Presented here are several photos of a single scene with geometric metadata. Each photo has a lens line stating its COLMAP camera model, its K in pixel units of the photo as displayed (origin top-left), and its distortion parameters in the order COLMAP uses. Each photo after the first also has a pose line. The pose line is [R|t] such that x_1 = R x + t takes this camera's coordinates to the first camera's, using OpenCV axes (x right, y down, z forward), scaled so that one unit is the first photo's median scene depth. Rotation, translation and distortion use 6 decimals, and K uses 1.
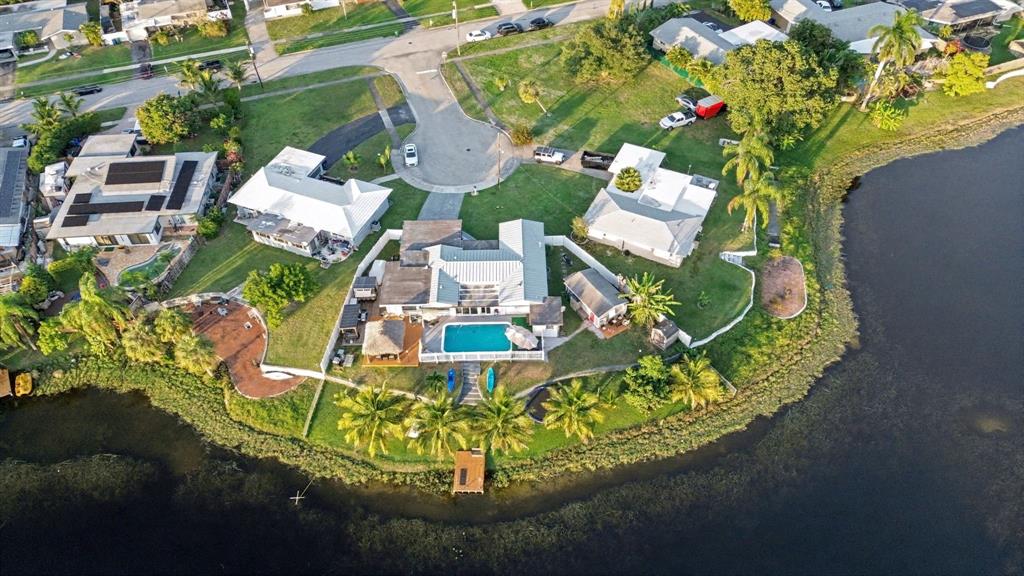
lens RADIAL K [[718.7, 0, 512.0], [0, 718.7, 288.0], [0, 0, 1]] dist [0.089633, -0.095363]
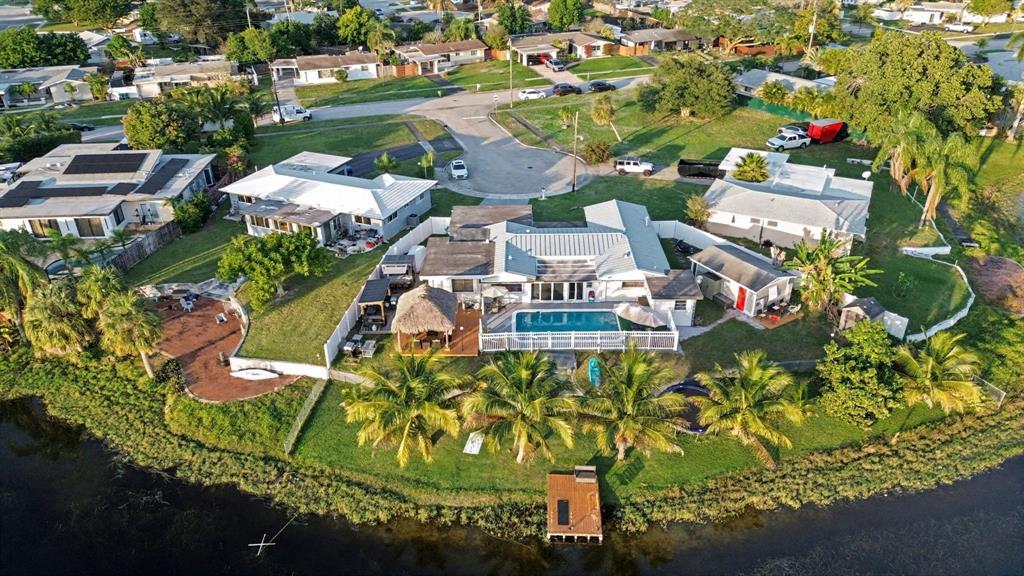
lens RADIAL K [[718.7, 0, 512.0], [0, 718.7, 288.0], [0, 0, 1]] dist [0.089633, -0.095363]
pose [[0.999874, 0.003116, -0.015543, -0.087879], [-0.007896, 0.948092, -0.317898, 0.244874], [0.013746, 0.317980, 0.947998, 0.372232]]
